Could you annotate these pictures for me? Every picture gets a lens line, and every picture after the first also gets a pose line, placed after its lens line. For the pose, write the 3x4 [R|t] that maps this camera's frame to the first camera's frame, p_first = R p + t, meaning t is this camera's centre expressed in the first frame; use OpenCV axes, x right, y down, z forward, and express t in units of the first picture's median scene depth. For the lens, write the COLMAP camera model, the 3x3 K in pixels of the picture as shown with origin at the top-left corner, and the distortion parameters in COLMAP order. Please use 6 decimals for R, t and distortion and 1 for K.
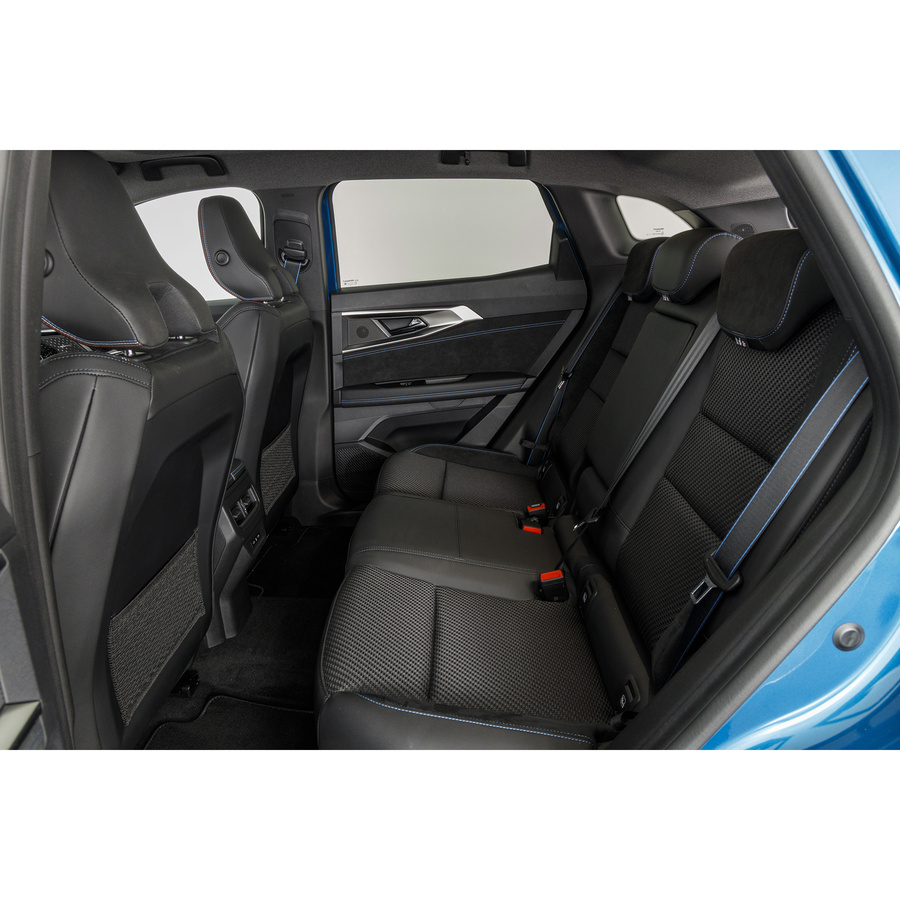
lens RADIAL K [[603.1, 0, 450.0], [0, 603.1, 450.0], [0, 0, 1]] dist [0.002705, -0.003279]
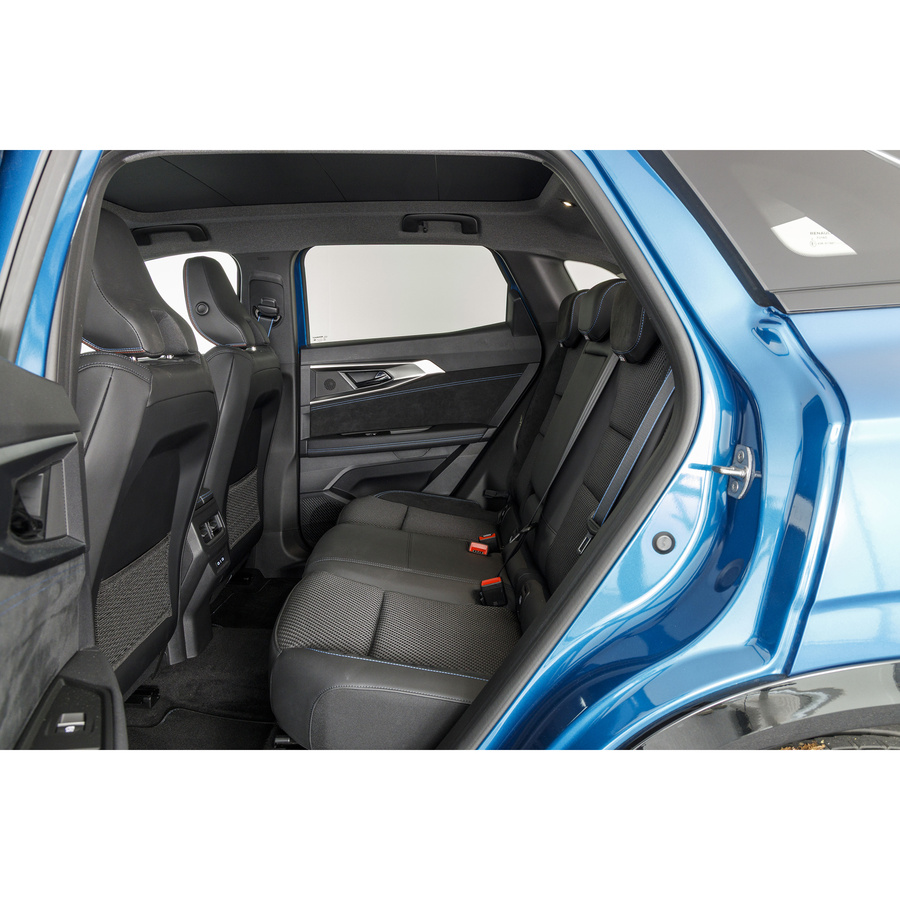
lens RADIAL K [[693.0, 0, 450.0], [0, 693.0, 450.0], [0, 0, 1]] dist [-0.011499, -0.000611]
pose [[0.999920, 0.000478, 0.012665, 0.051986], [0.001489, 0.987943, -0.154814, 0.111652], [-0.012586, 0.154820, 0.987863, -0.184985]]
